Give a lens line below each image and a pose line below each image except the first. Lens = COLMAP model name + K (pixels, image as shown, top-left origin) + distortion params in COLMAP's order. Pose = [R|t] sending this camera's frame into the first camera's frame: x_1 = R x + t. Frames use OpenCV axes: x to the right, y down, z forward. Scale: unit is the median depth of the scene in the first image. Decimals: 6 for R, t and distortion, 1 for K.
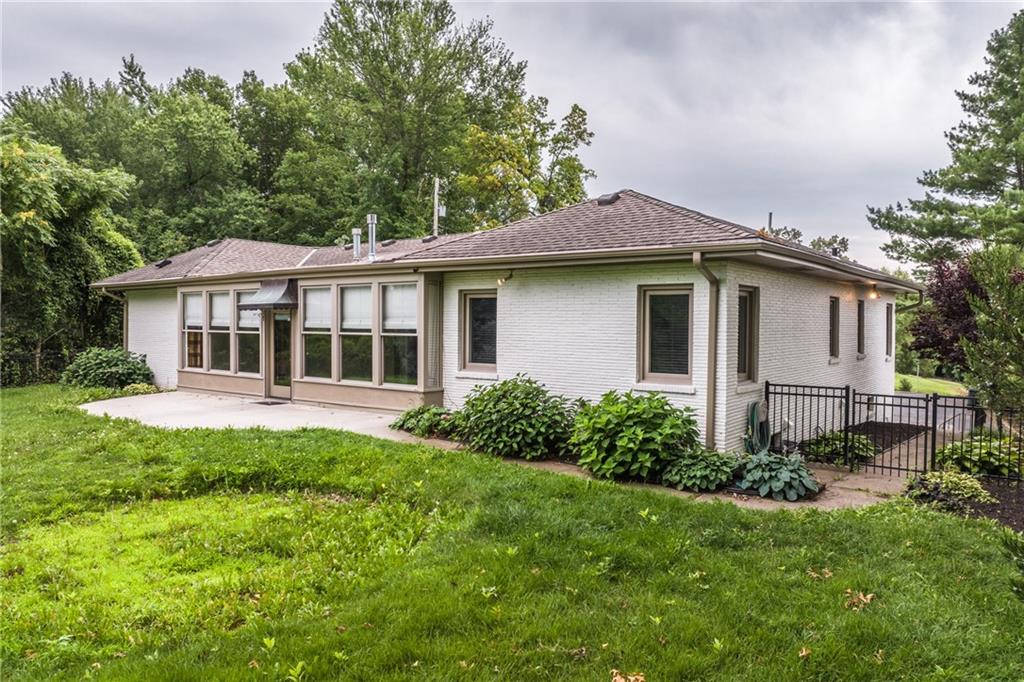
lens RADIAL K [[719.4, 0, 512.0], [0, 719.4, 341.0], [0, 0, 1]] dist [-0.033032, 0.004874]
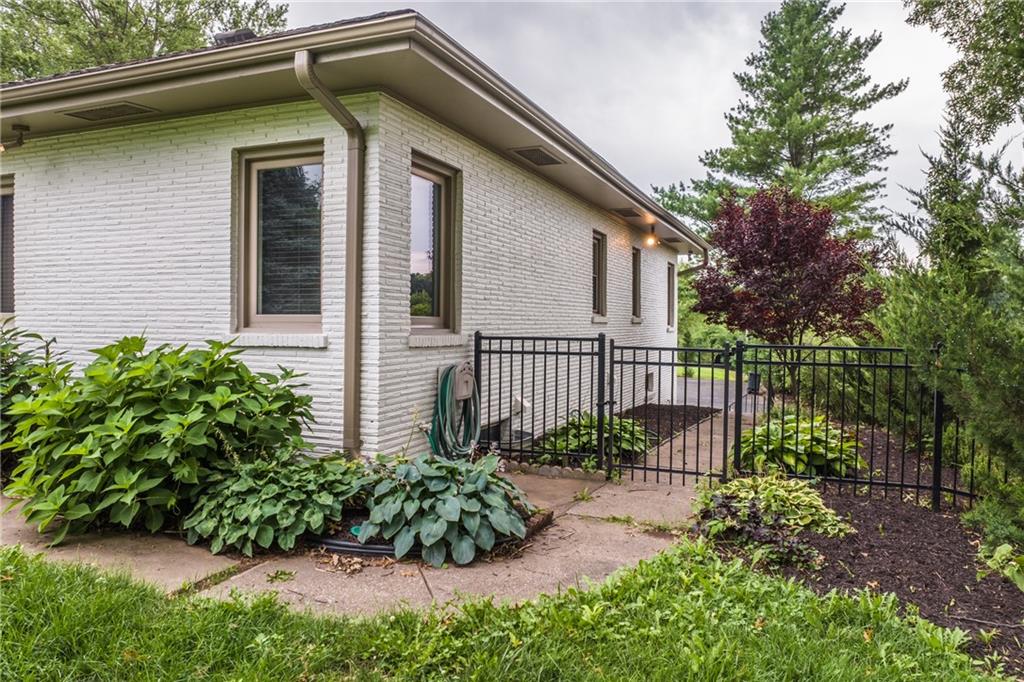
lens RADIAL K [[719.4, 0, 512.0], [0, 719.4, 341.0], [0, 0, 1]] dist [-0.033032, 0.004874]
pose [[0.965239, -0.005912, 0.261301, 0.238305], [0.005968, 0.999982, 0.000578, 0.066053], [-0.261300, 0.001002, 0.965257, 0.438126]]
